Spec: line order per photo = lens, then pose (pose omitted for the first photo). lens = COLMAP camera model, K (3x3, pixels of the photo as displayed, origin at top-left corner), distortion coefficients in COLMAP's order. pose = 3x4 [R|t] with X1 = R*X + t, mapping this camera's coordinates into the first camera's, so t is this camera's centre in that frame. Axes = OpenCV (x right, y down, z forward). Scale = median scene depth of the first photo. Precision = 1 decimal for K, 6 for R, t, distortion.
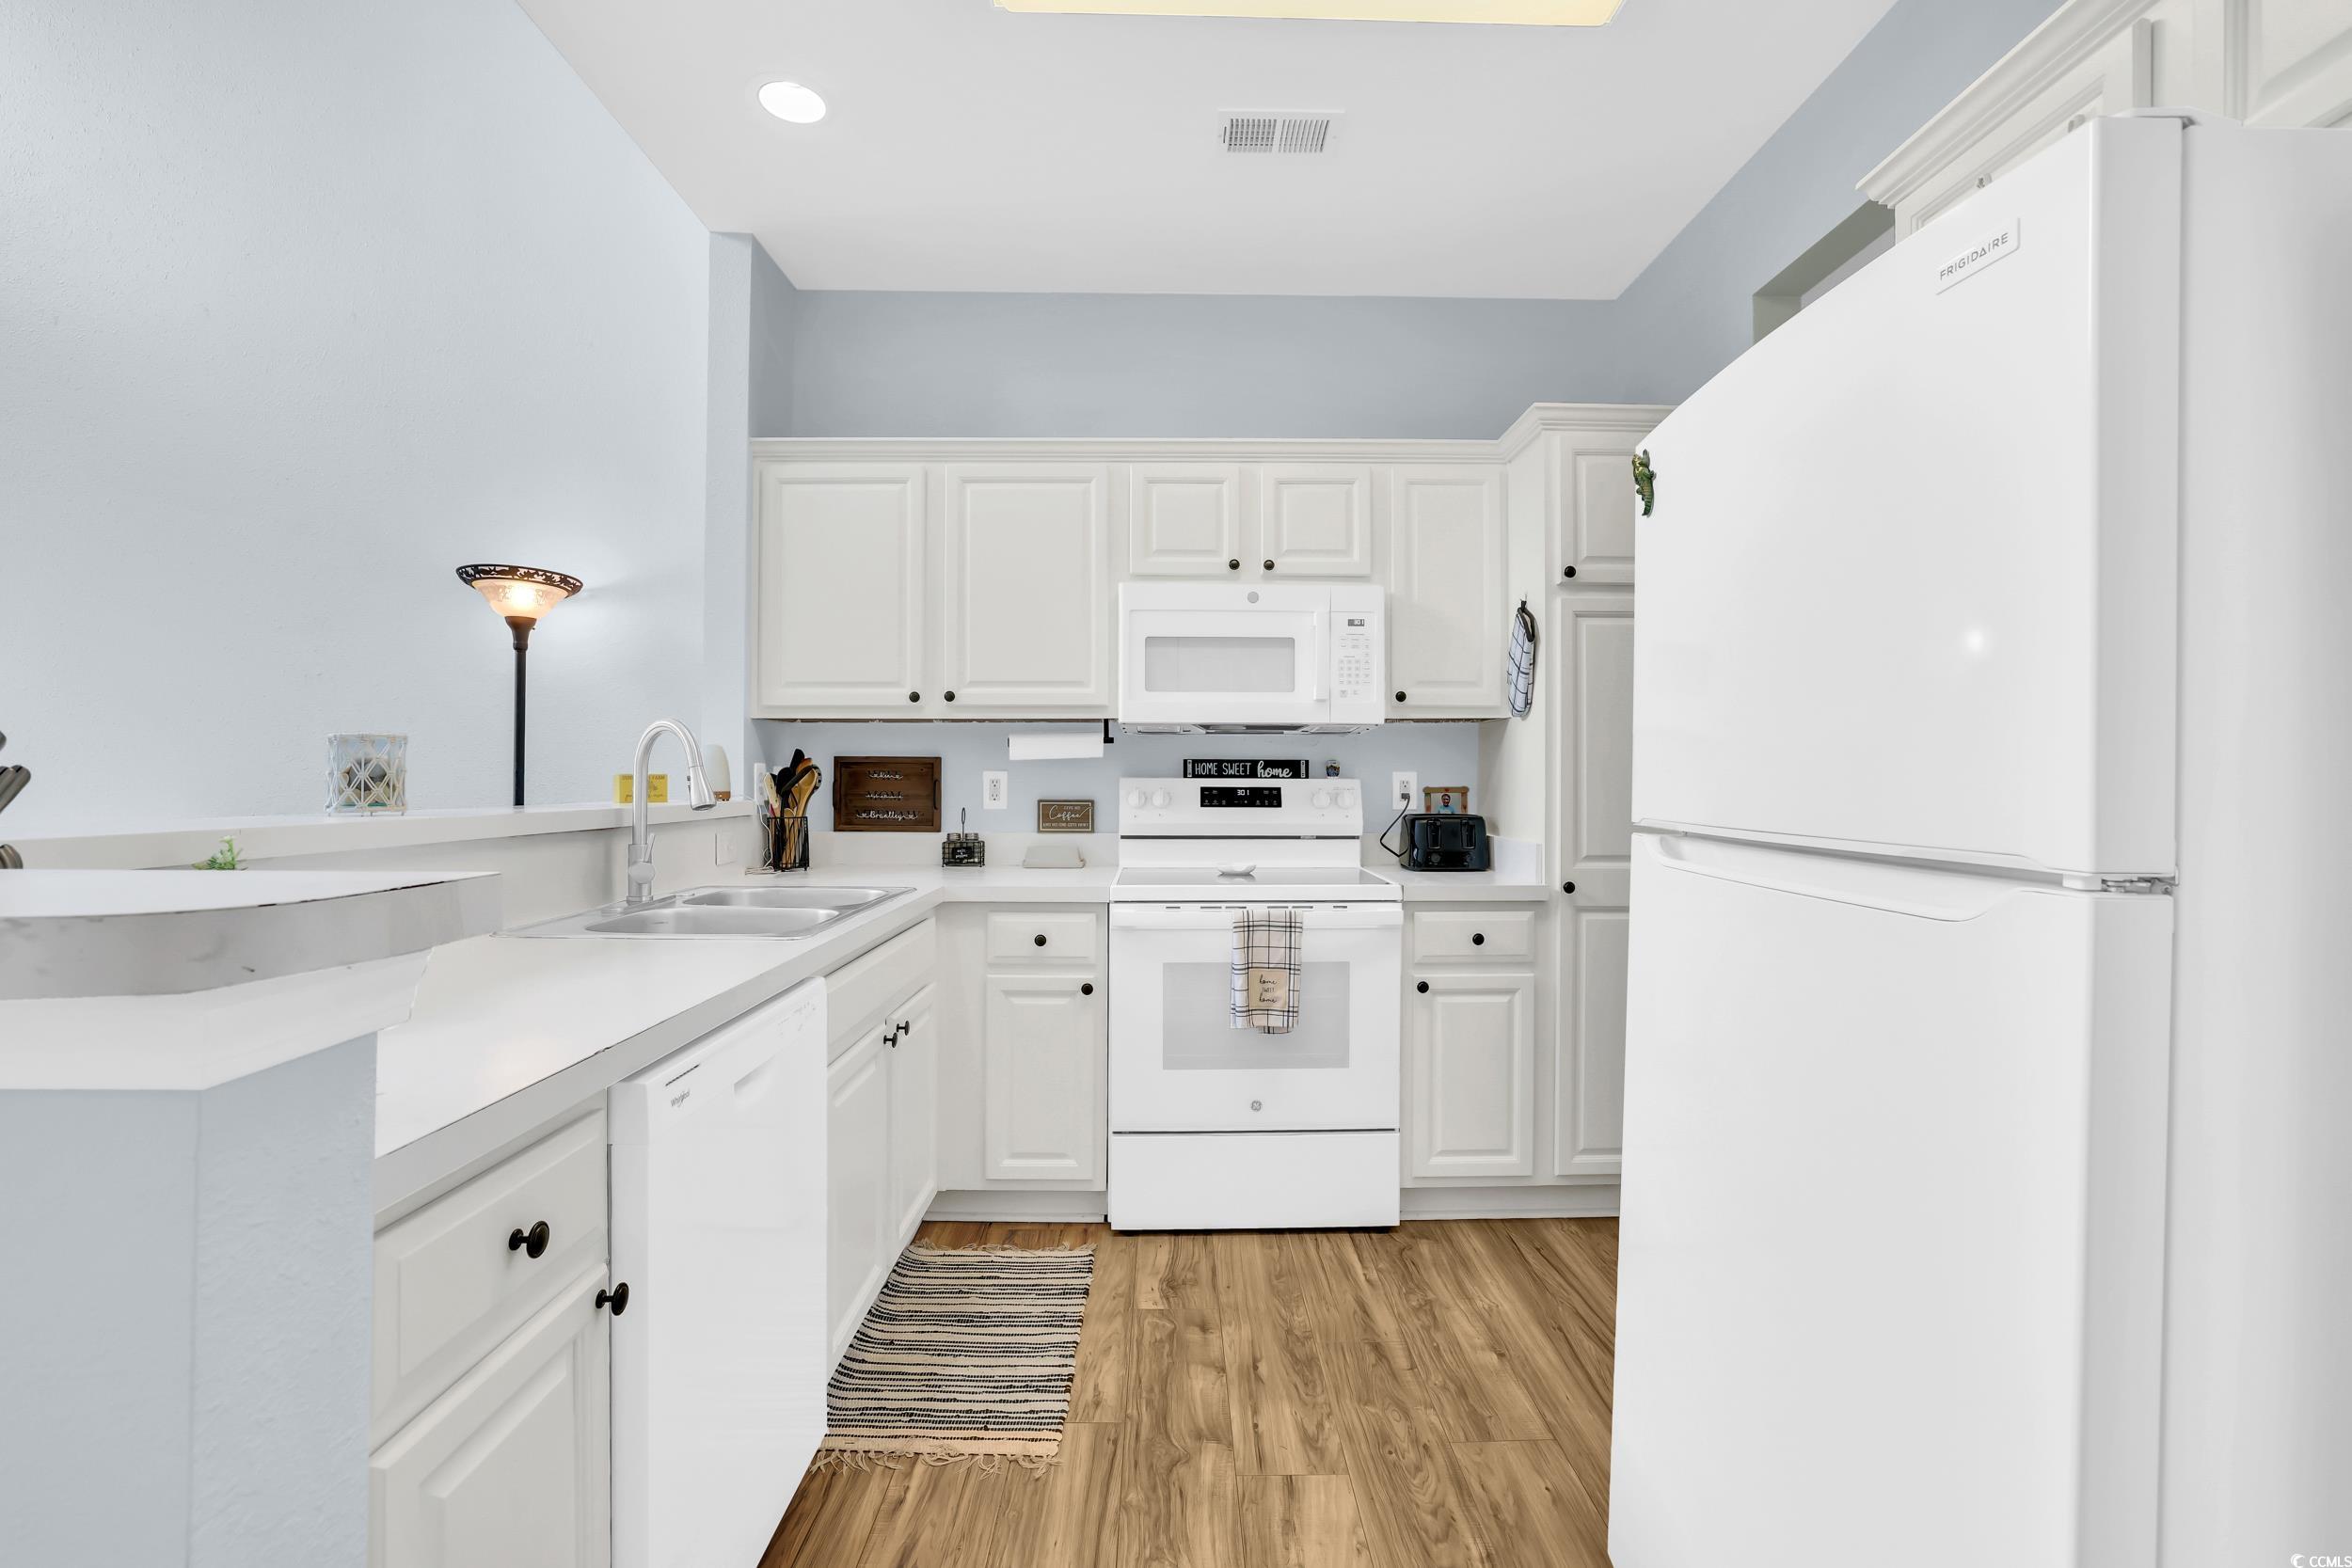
lens RADIAL K [[1011.4, 0, 1192.0], [0, 1011.4, 774.2], [0, 0, 1]] dist [-0.056771, 0.012431]
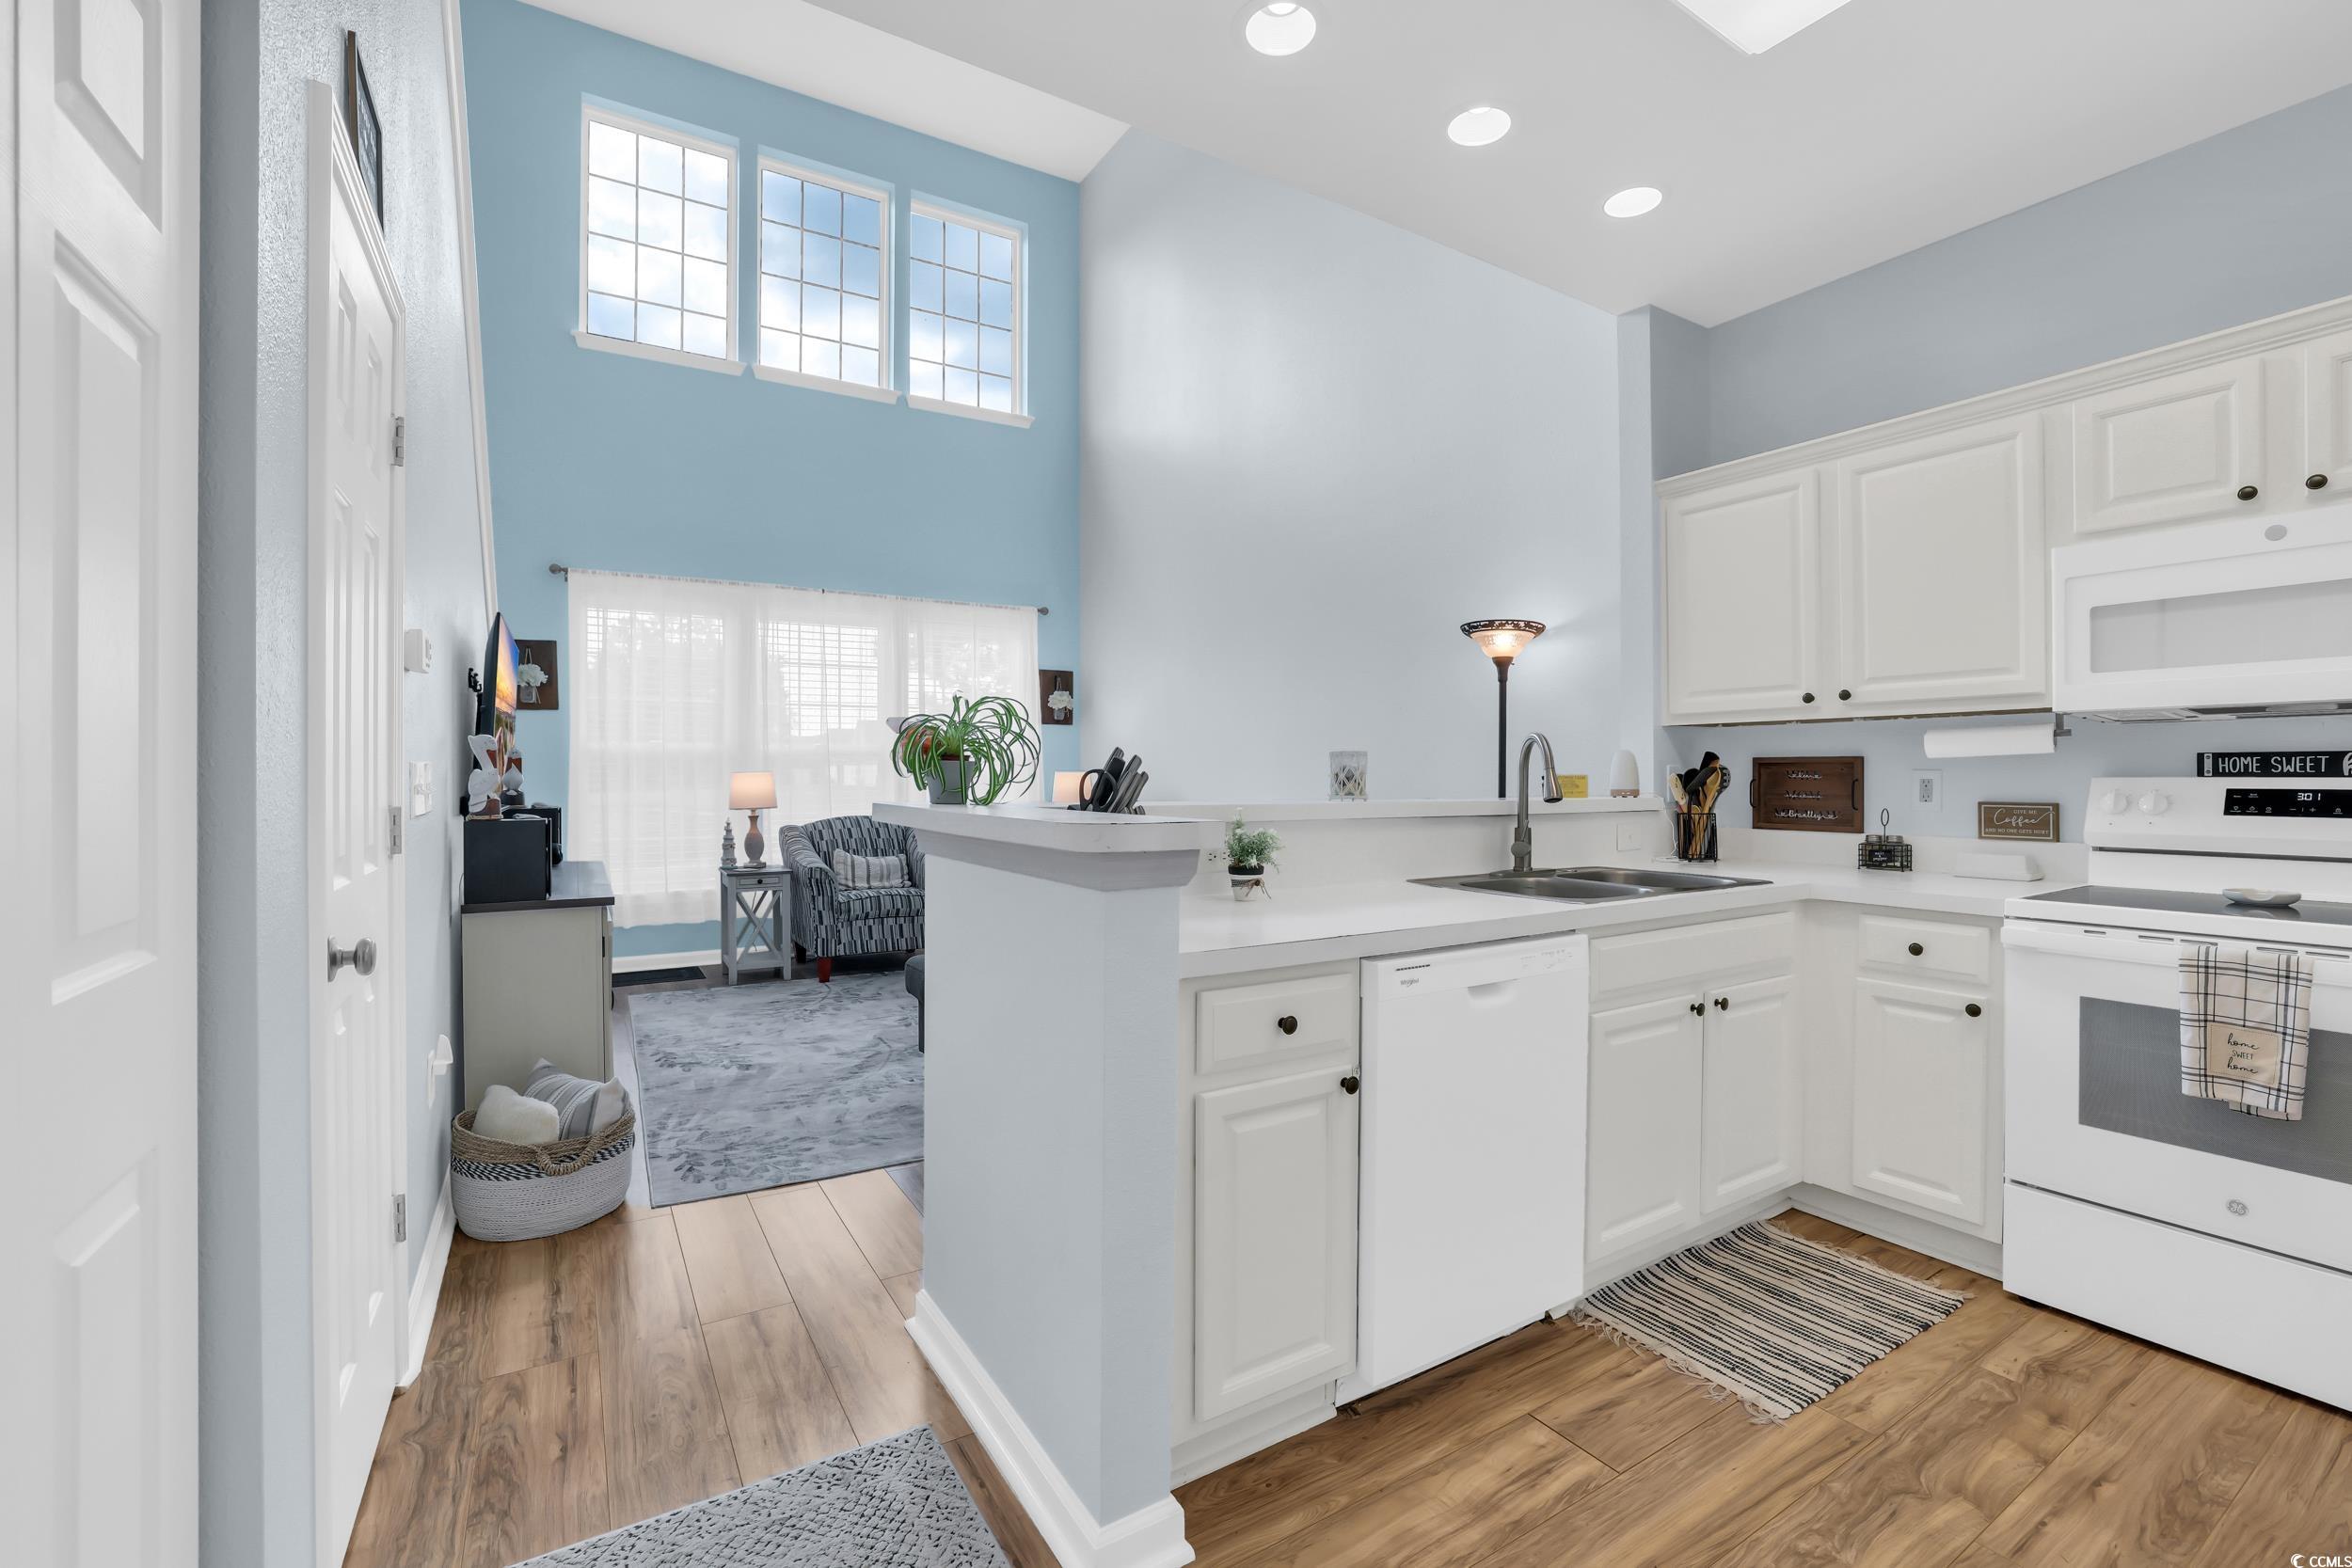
lens RADIAL K [[1011.4, 0, 1192.0], [0, 1011.4, 774.2], [0, 0, 1]] dist [-0.056771, 0.012431]
pose [[0.507144, -0.004738, -0.861848, 0.294294], [0.003815, 0.999987, -0.003252, 0.001377], [0.861853, -0.001639, 0.507156, -0.047945]]
